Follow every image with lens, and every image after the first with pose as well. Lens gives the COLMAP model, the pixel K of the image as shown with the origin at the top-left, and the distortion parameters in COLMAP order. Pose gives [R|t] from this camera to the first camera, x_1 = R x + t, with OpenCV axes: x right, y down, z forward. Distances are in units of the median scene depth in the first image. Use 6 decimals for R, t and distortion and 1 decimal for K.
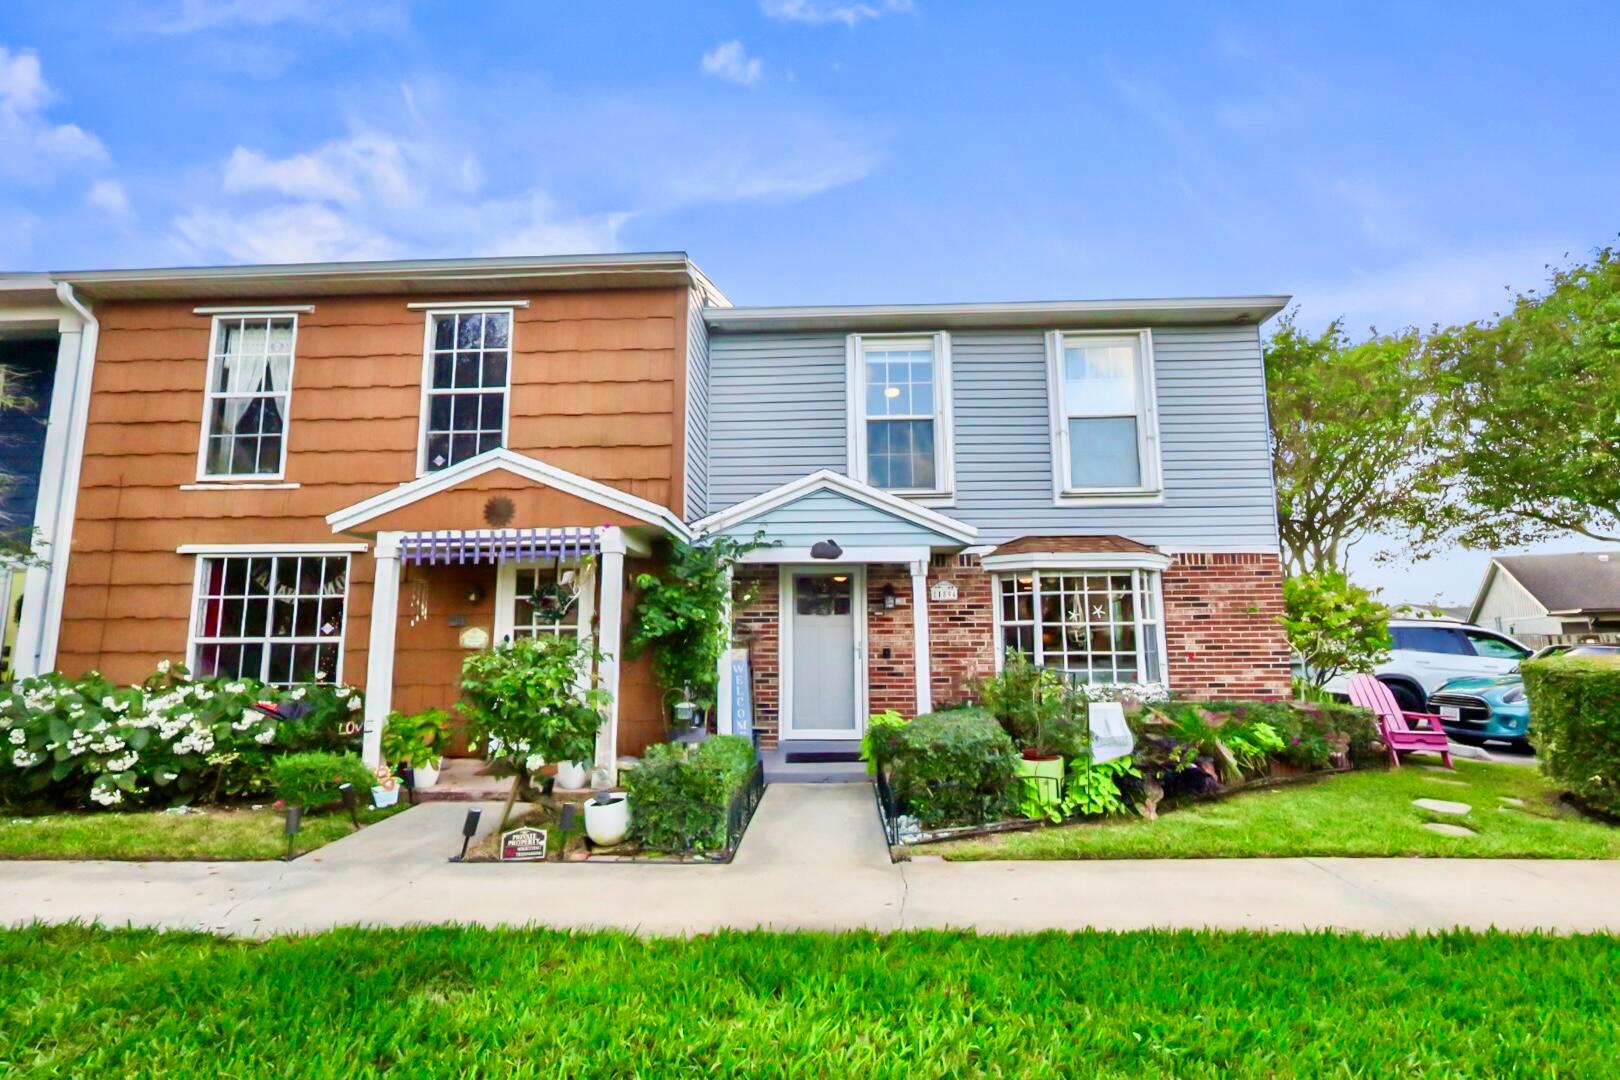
lens RADIAL K [[755.1, 0, 810.0], [0, 755.1, 540.0], [0, 0, 1]] dist [0.000775, 0.000973]
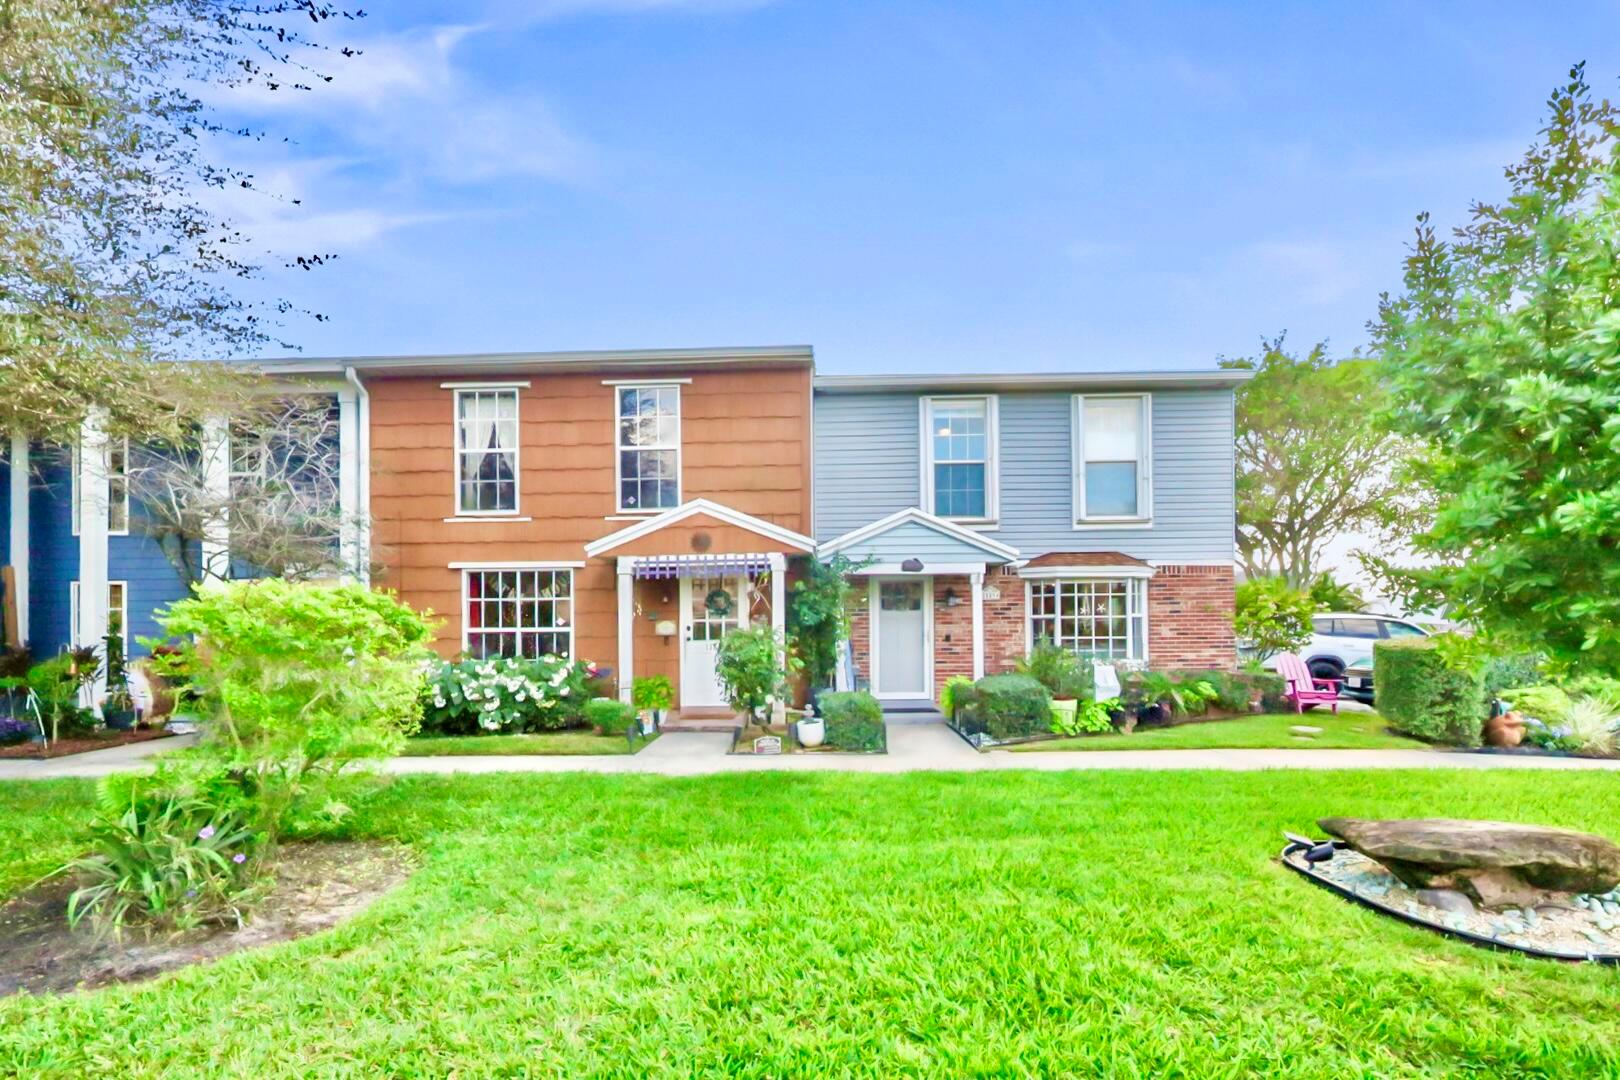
lens RADIAL K [[781.3, 0, 814.7], [0, 781.3, 636.1], [0, 0, 1]] dist [-0.011158, -0.000102]
pose [[0.999850, -0.002717, 0.017109, -0.180956], [0.000344, 0.990542, 0.137207, -0.054708], [-0.017320, -0.137180, 0.990395, -0.446187]]
